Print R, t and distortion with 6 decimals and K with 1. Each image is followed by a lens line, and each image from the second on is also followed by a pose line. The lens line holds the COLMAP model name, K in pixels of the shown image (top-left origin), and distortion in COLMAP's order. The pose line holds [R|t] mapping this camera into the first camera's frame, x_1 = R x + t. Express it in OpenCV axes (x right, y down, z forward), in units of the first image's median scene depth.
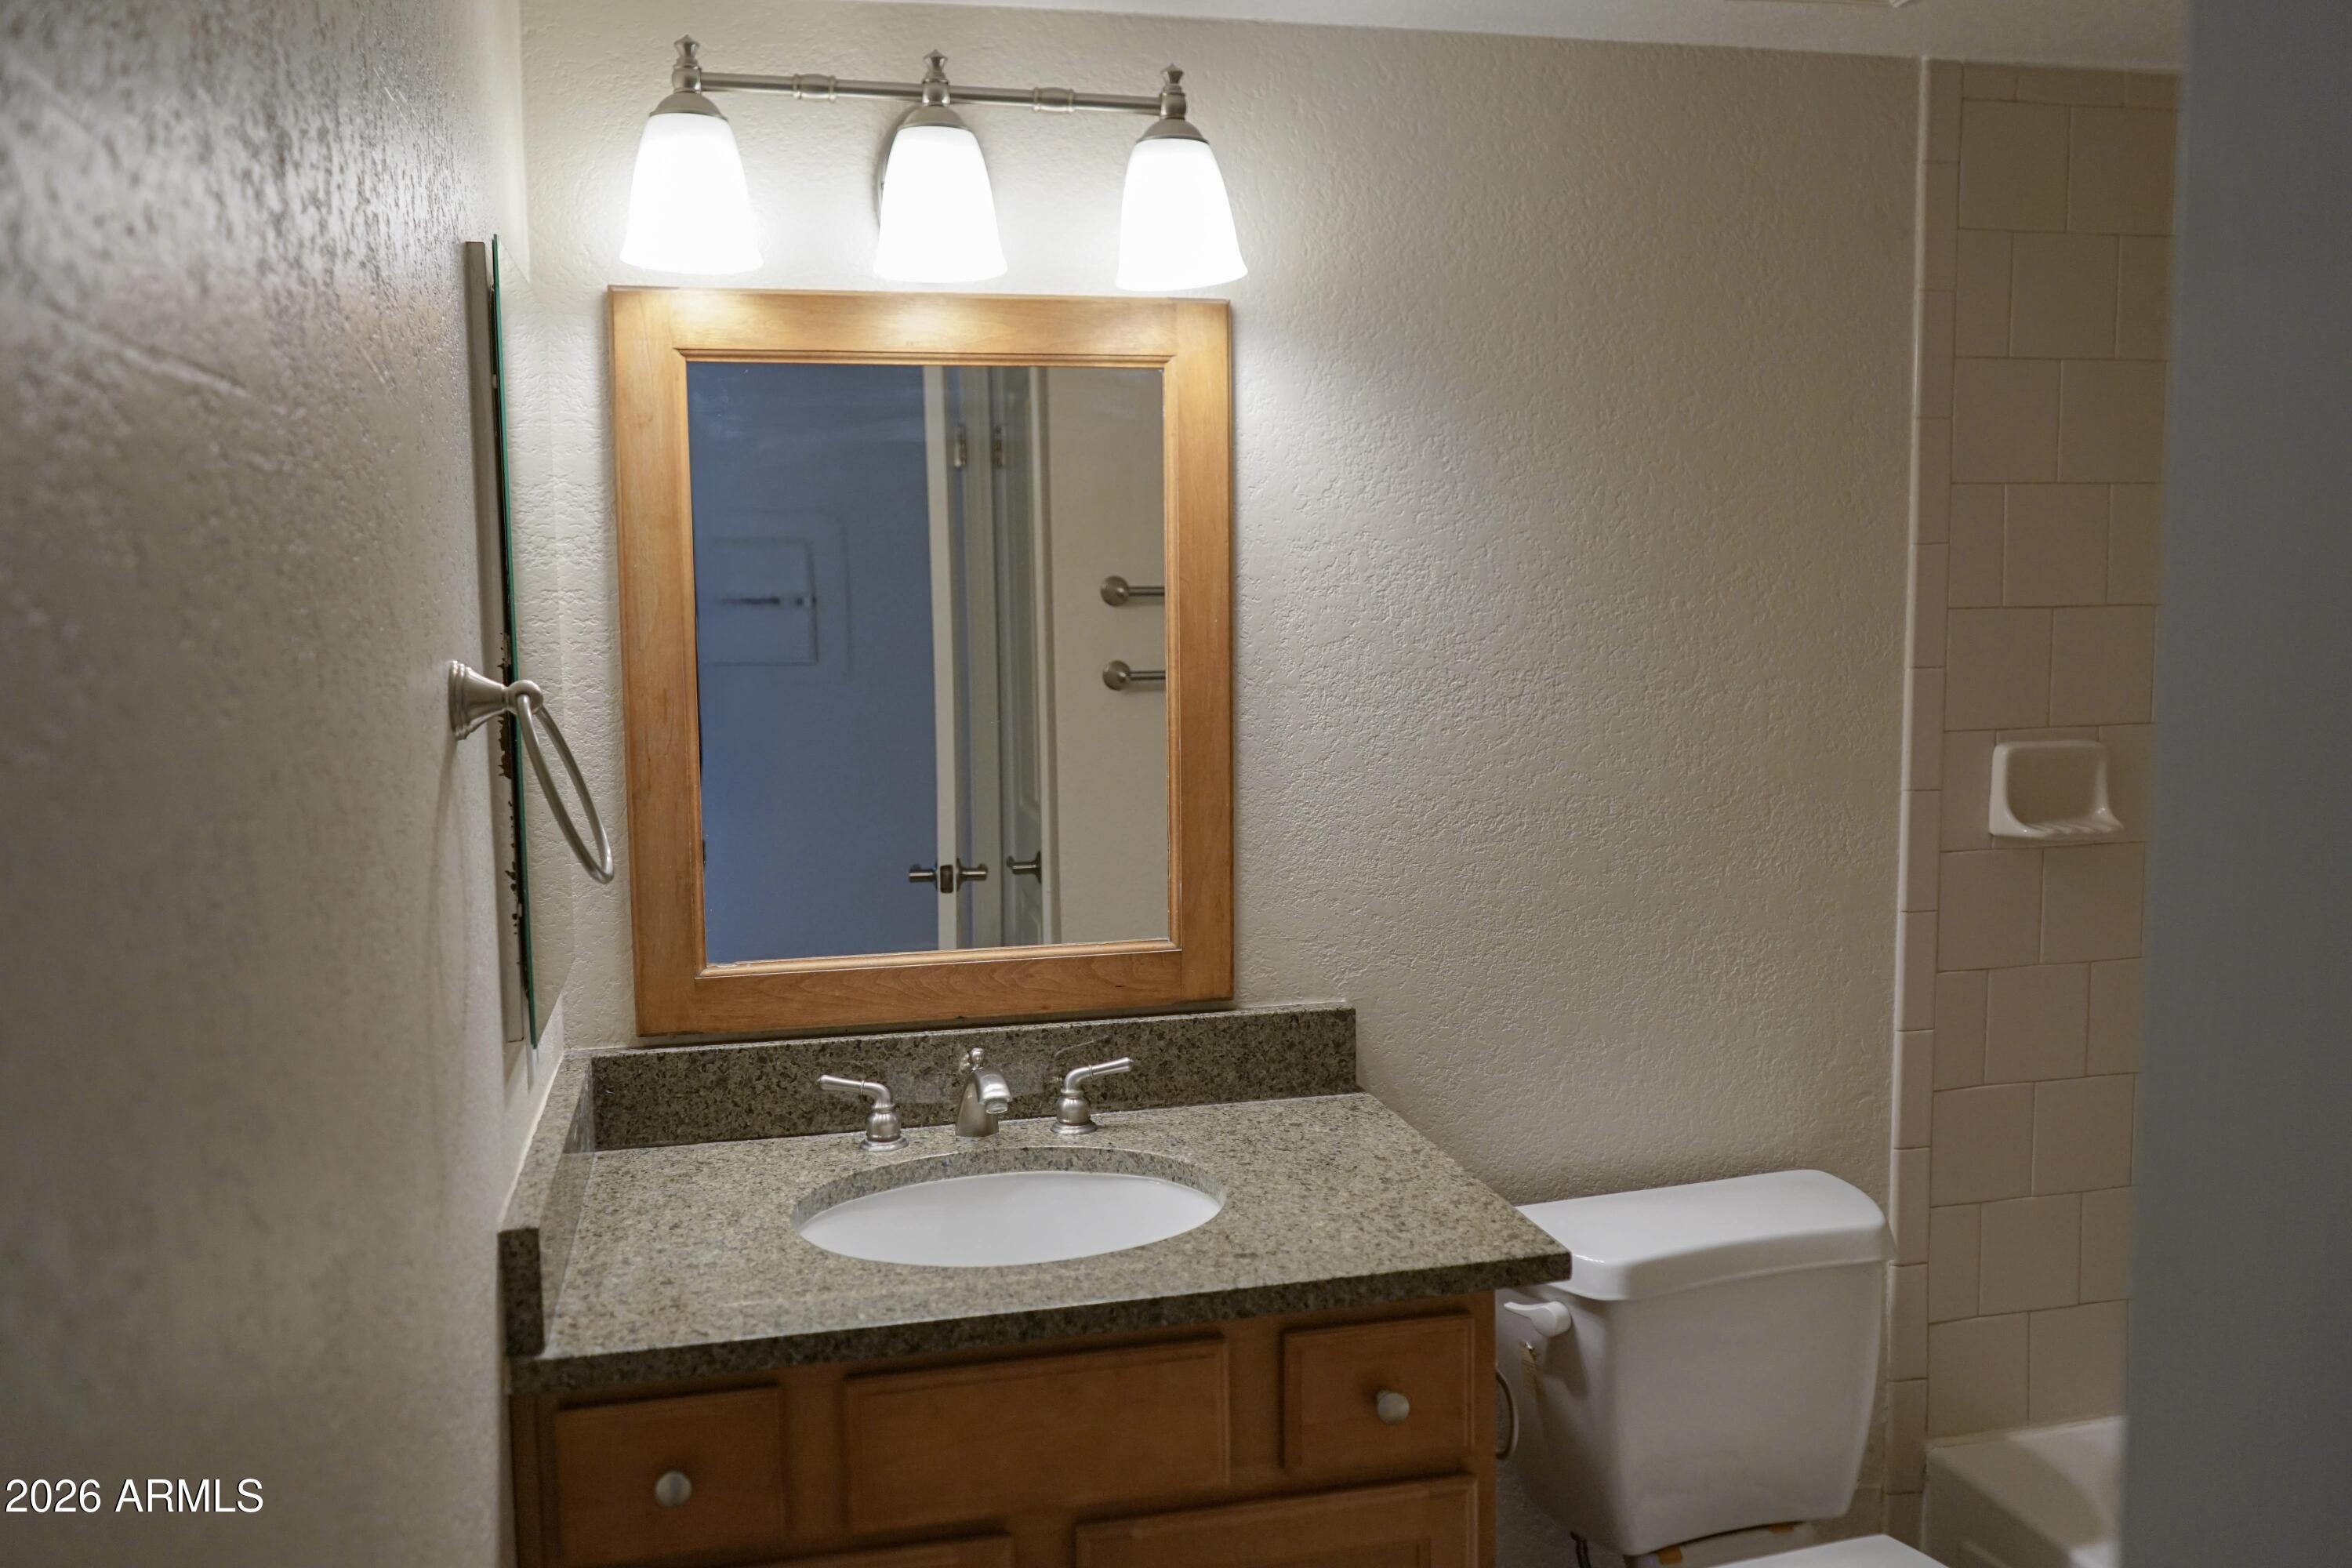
lens RADIAL K [[1885.5, 0, 1176.0], [0, 1885.5, 784.0], [0, 0, 1]] dist [-0.014025, 0.012728]
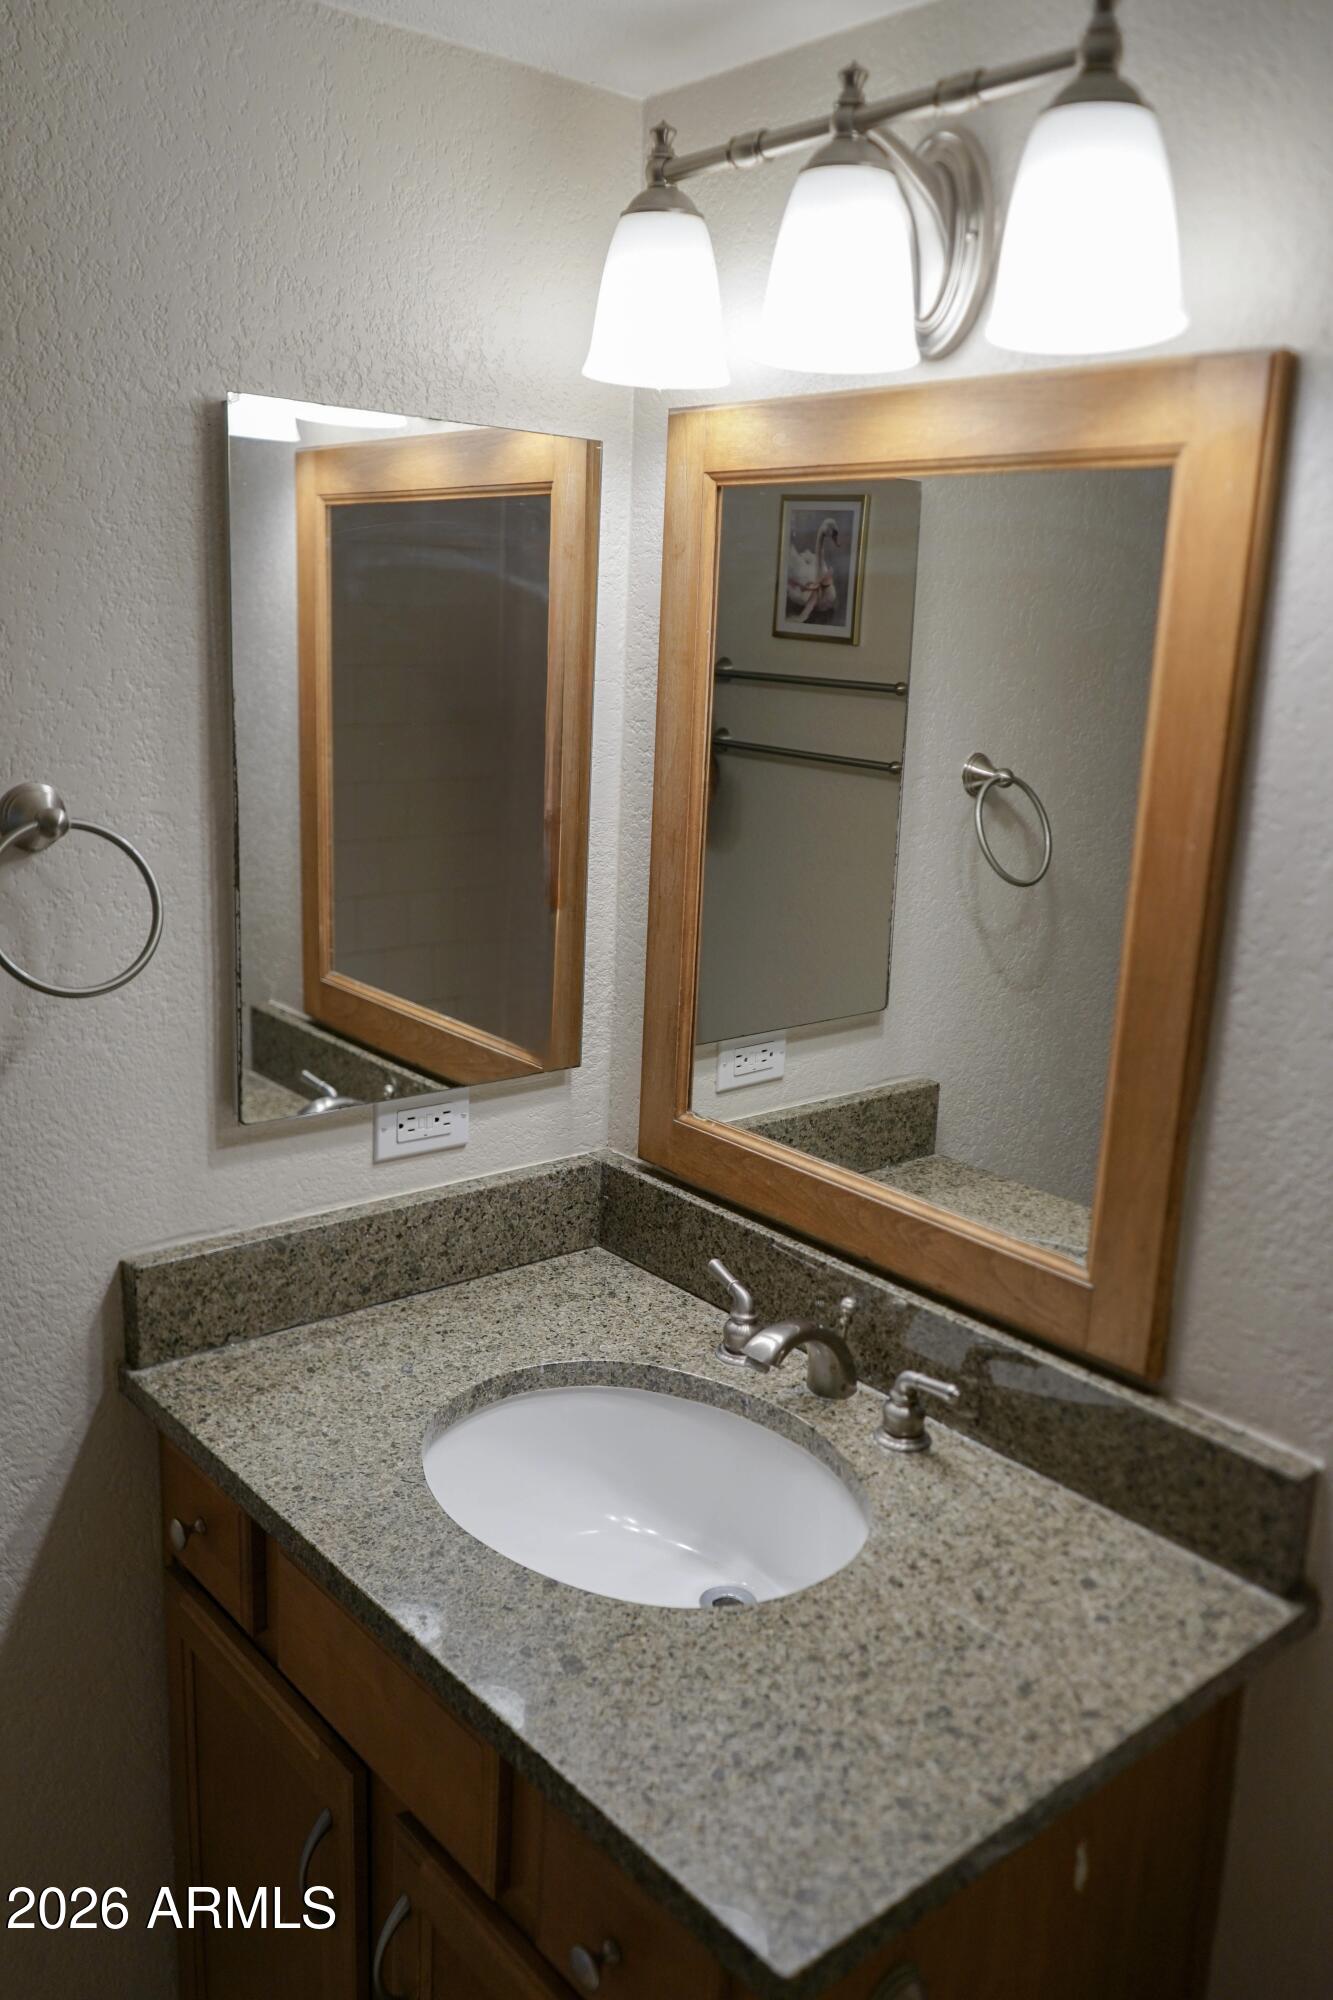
lens RADIAL K [[1603.3, 0, 666.5], [0, 1603.3, 1000.0], [0, 0, 1]] dist [-0.014025, 0.012728]
pose [[0.455004, 0.236779, -0.858433, 0.414626], [-0.145723, 0.970804, 0.190535, -0.108656], [0.878485, 0.038399, 0.476224, 0.532668]]
